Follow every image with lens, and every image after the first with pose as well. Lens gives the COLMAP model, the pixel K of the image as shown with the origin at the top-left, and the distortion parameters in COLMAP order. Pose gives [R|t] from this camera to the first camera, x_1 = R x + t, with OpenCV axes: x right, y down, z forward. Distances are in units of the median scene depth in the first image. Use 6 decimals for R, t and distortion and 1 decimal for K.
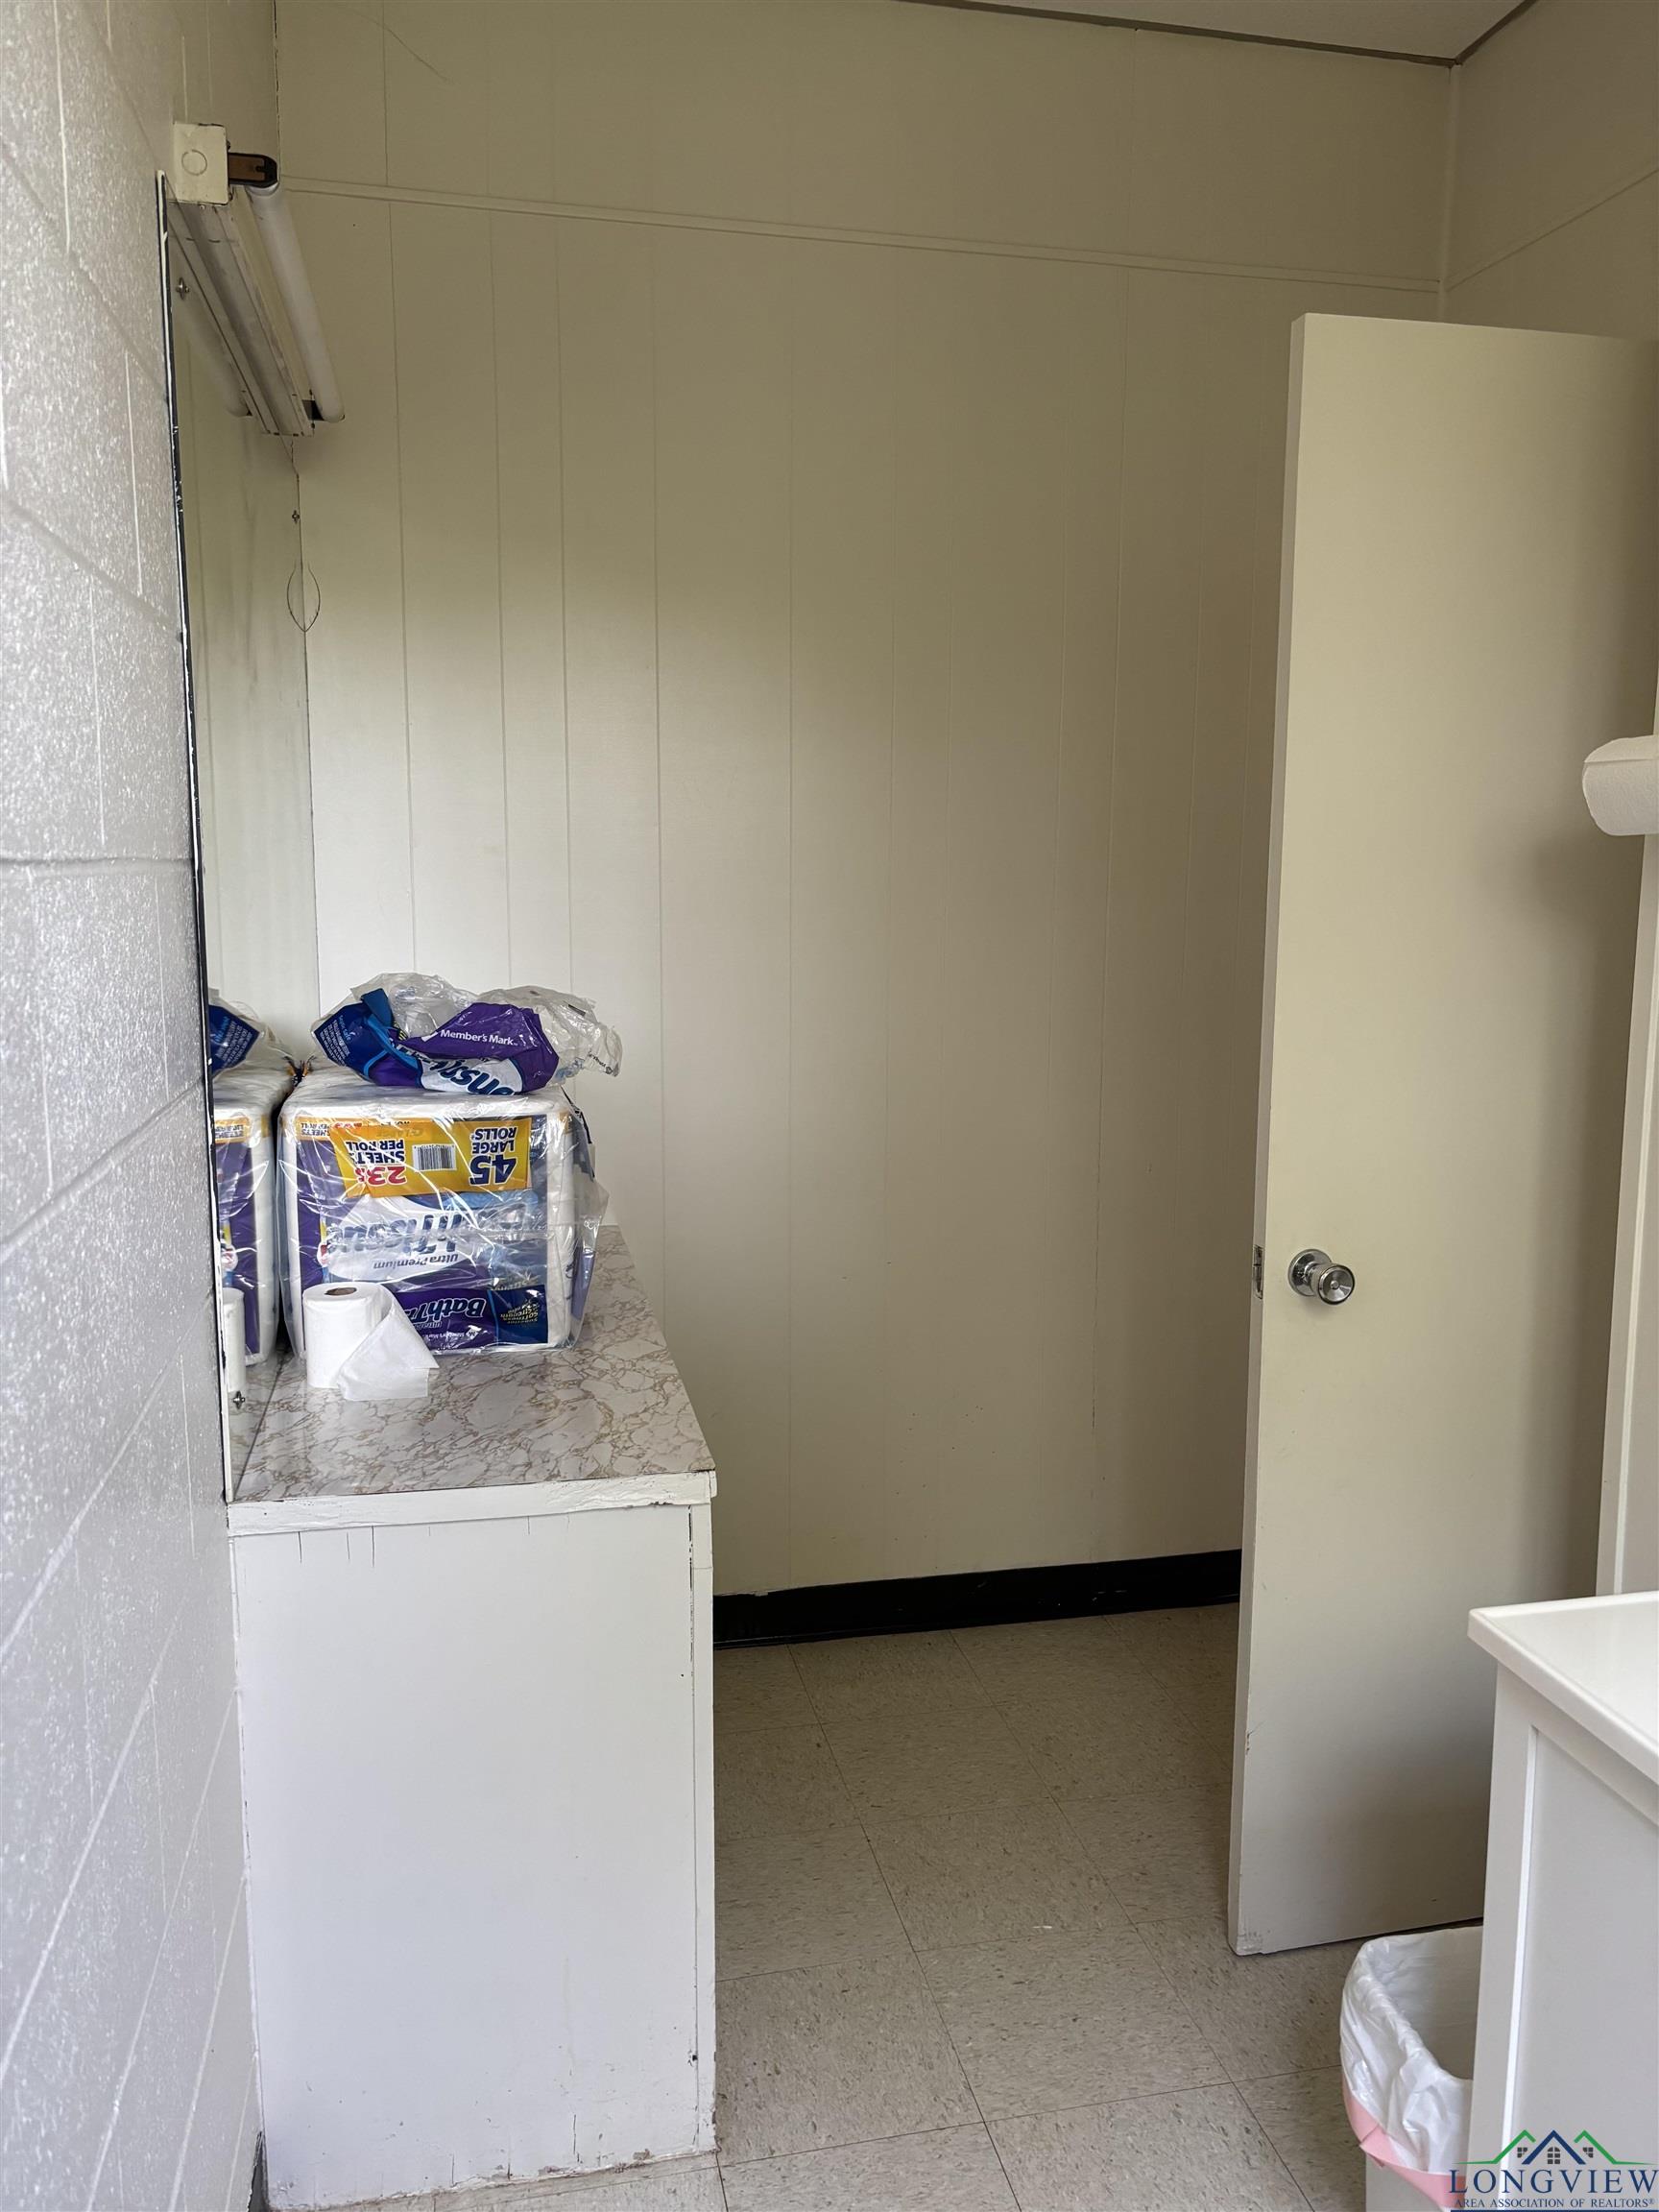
lens RADIAL K [[1660.9, 0, 829.5], [0, 1660.9, 1106.0], [0, 0, 1]] dist [-0.002656, 0.043478]
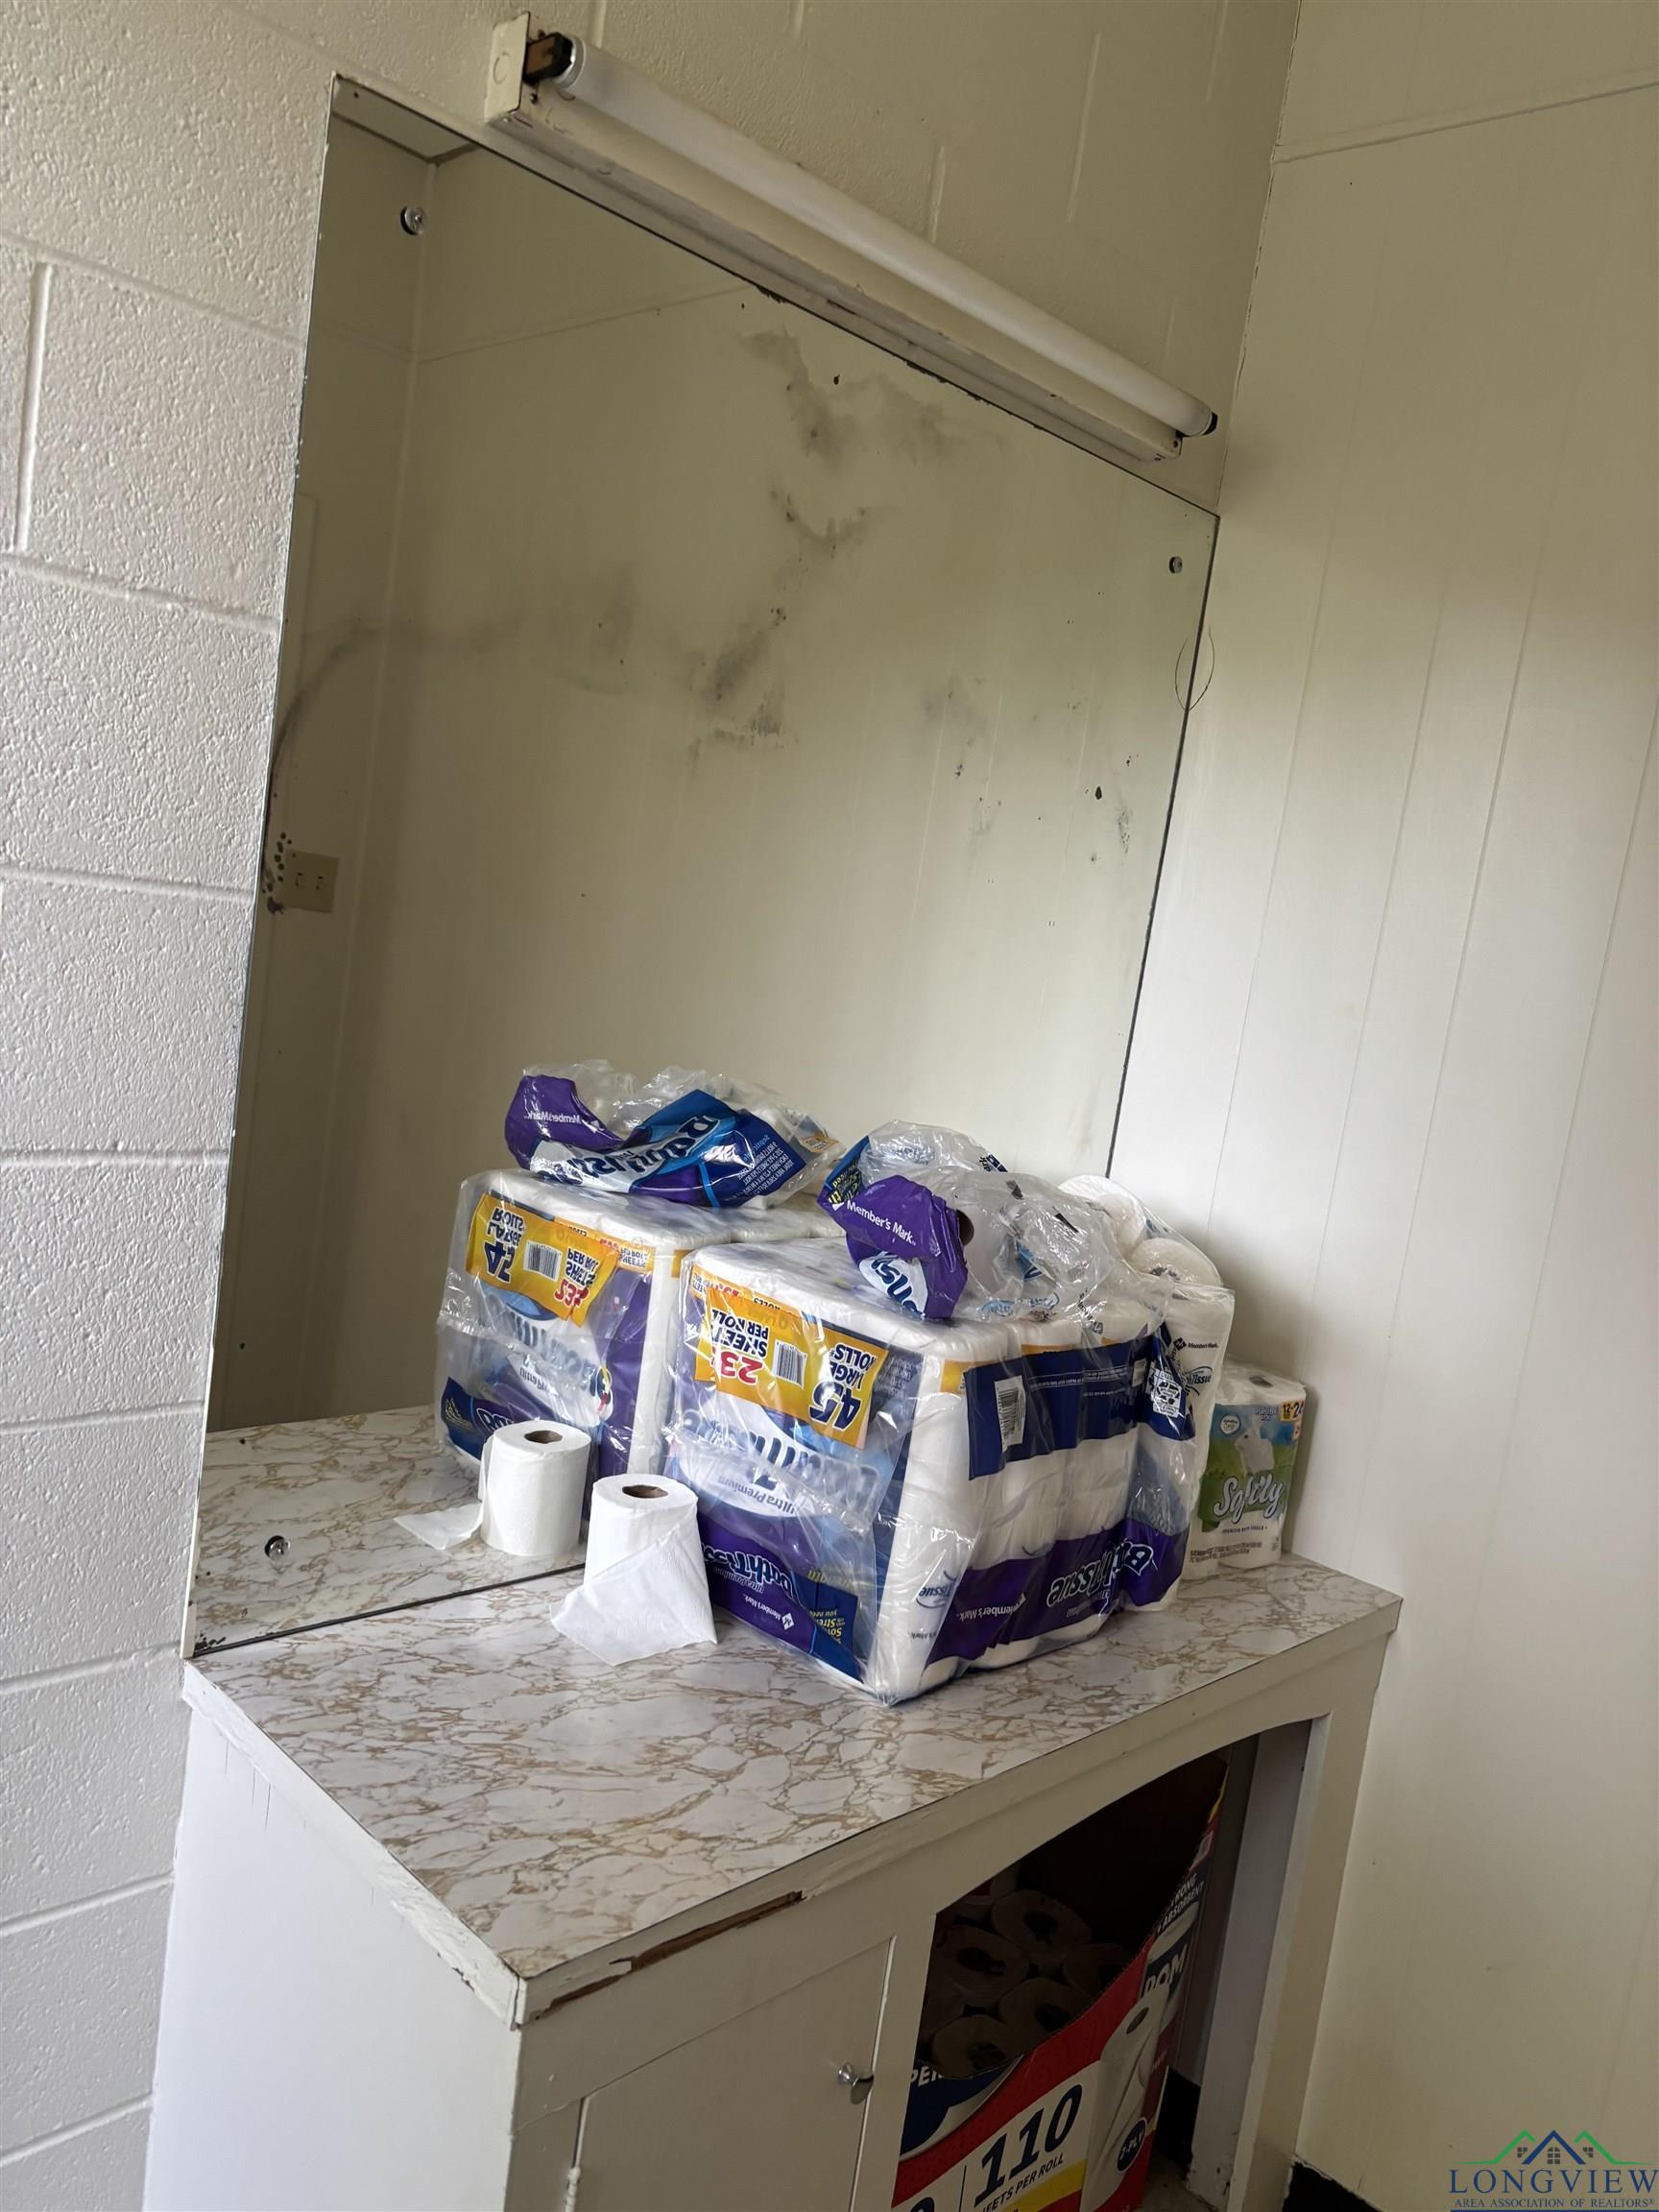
lens RADIAL K [[1695.4, 0, 834.2], [0, 1695.4, 1091.8], [0, 0, 1]] dist [-0.000891, -0.000616]
pose [[0.558716, 0.172978, -0.811120, 0.355684], [-0.265278, 0.963902, 0.022831, -0.106687], [0.785789, 0.202416, 0.584434, 0.559104]]
